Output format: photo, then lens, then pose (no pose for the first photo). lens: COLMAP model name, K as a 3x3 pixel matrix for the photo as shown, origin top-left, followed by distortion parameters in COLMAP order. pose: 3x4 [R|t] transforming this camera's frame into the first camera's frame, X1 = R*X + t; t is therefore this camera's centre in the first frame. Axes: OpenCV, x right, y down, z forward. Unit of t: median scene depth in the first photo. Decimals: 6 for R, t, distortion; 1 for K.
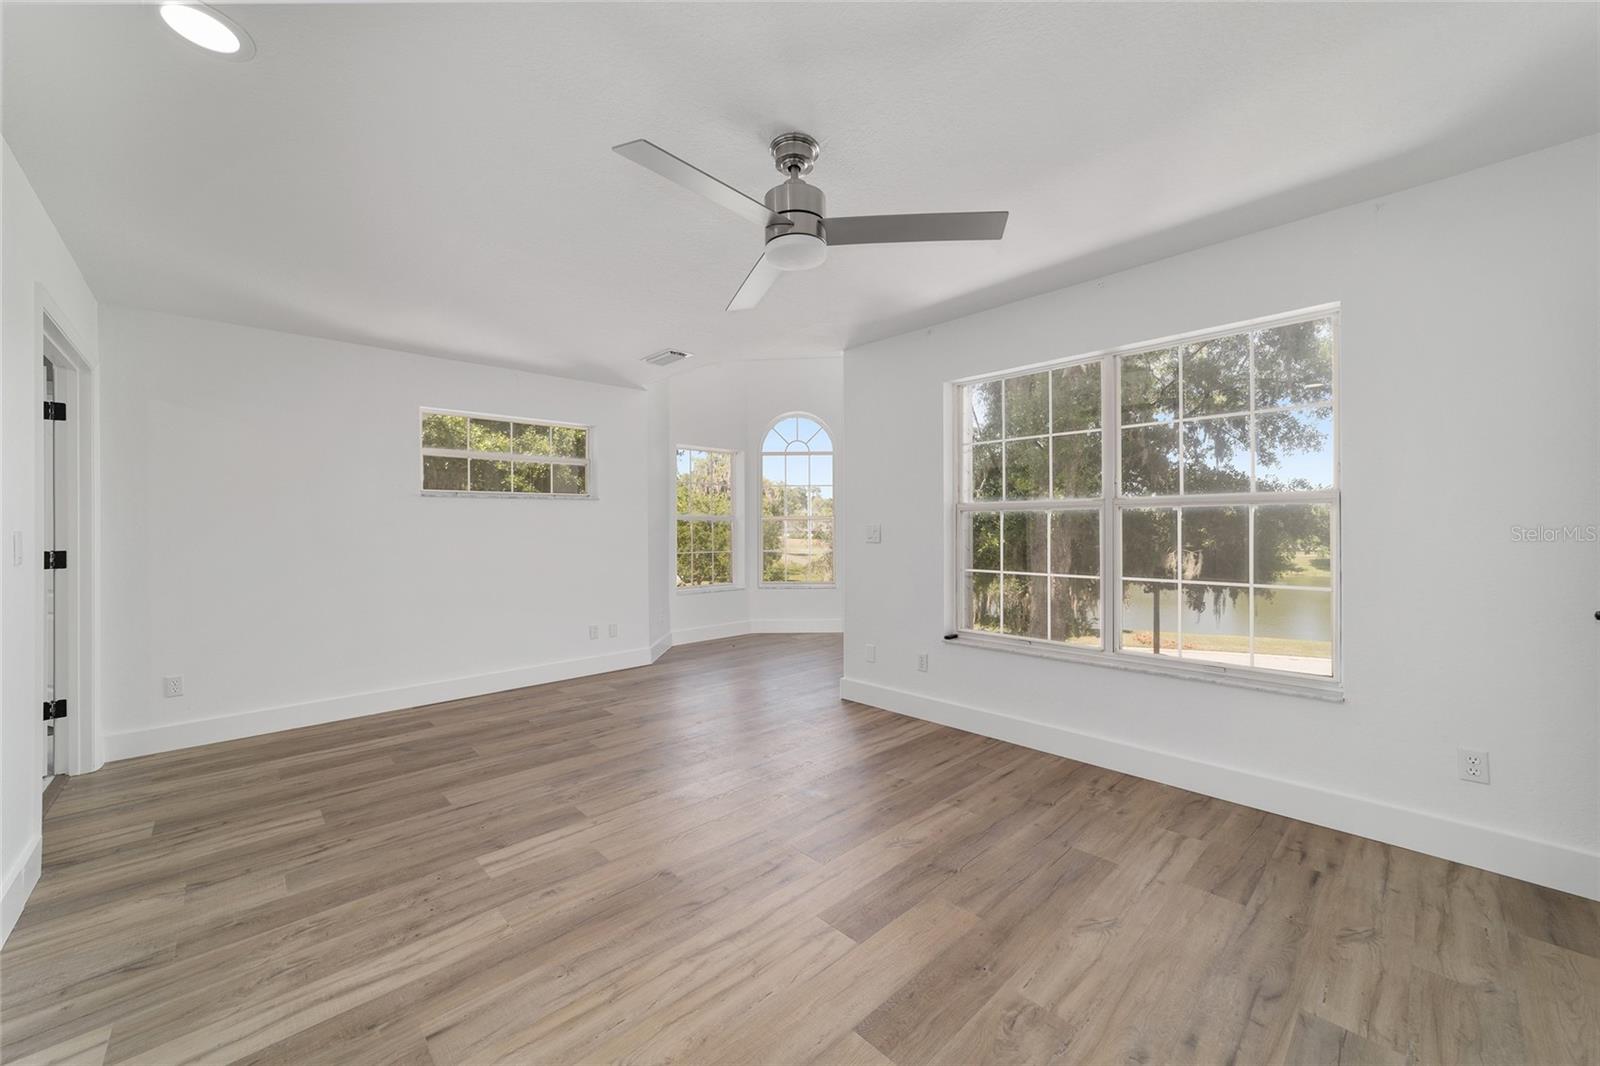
lens RADIAL K [[613.4, 0, 797.4], [0, 613.4, 529.4], [0, 0, 1]] dist [-0.012551, 0.006417]
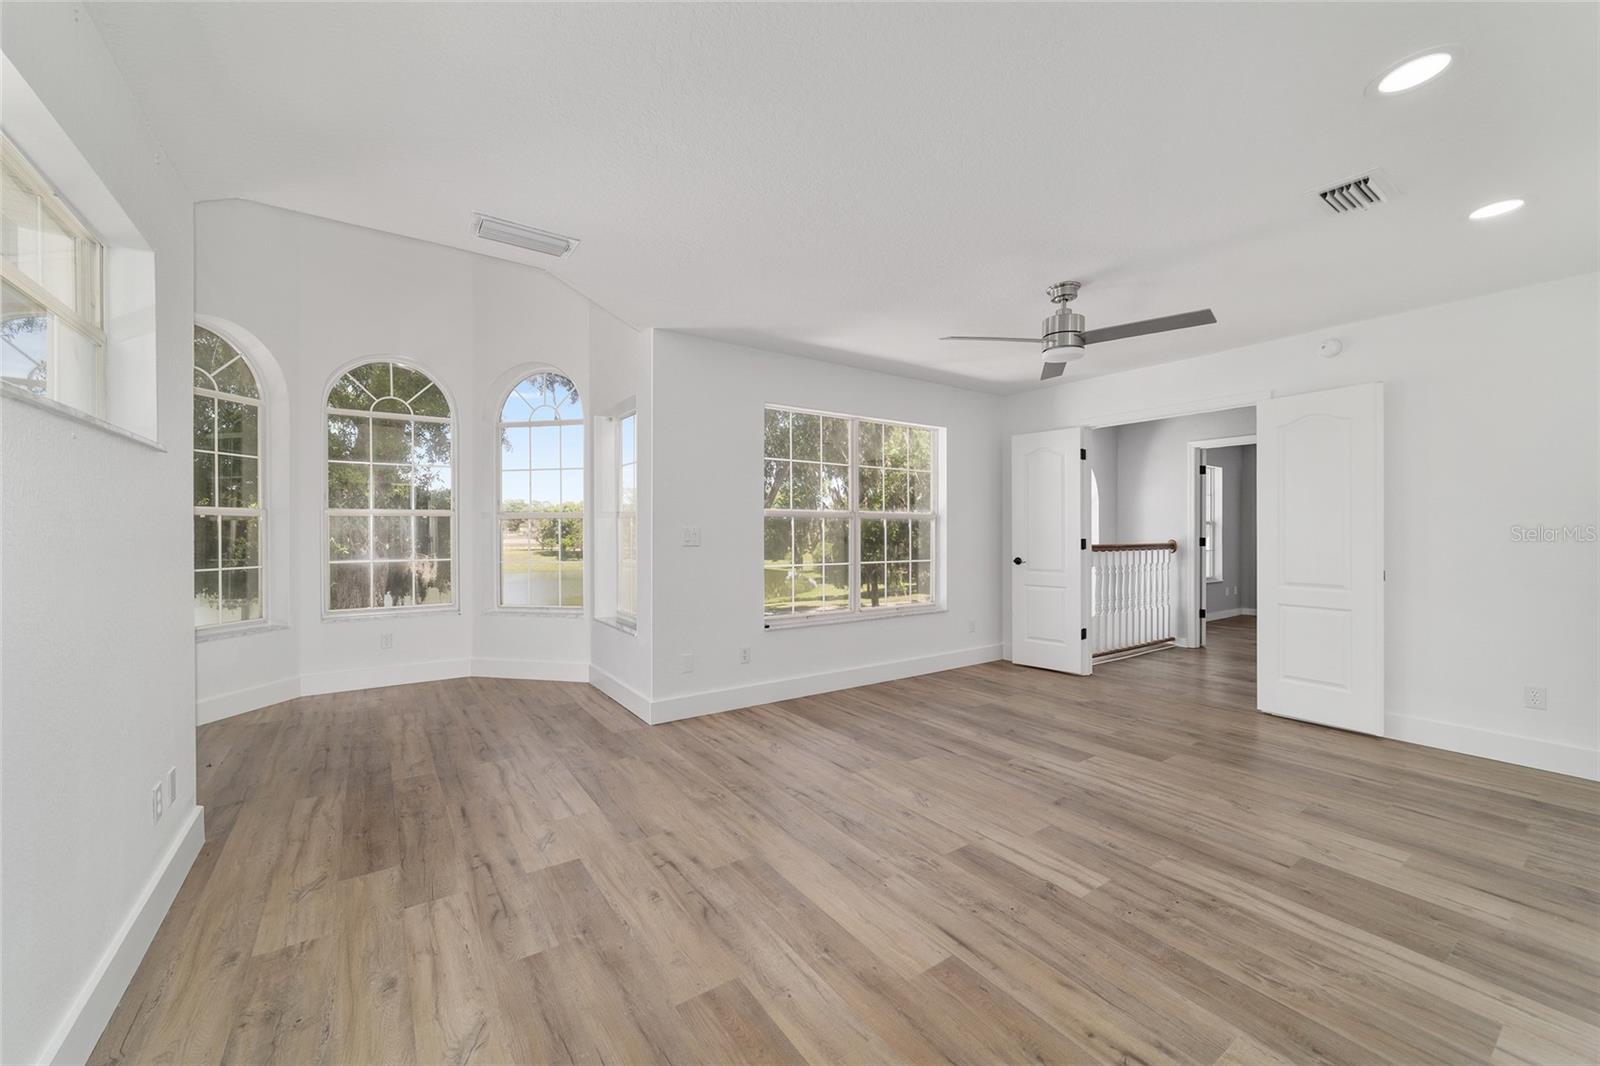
lens RADIAL K [[613.4, 0, 812.4], [0, 613.4, 532.0], [0, 0, 1]] dist [-0.012551, 0.006417]
pose [[0.140044, 0.005725, 0.990129, -1.341771], [0.001171, 0.999982, -0.005947, 0.012739], [-0.990145, 0.001992, 0.140034, 1.157570]]
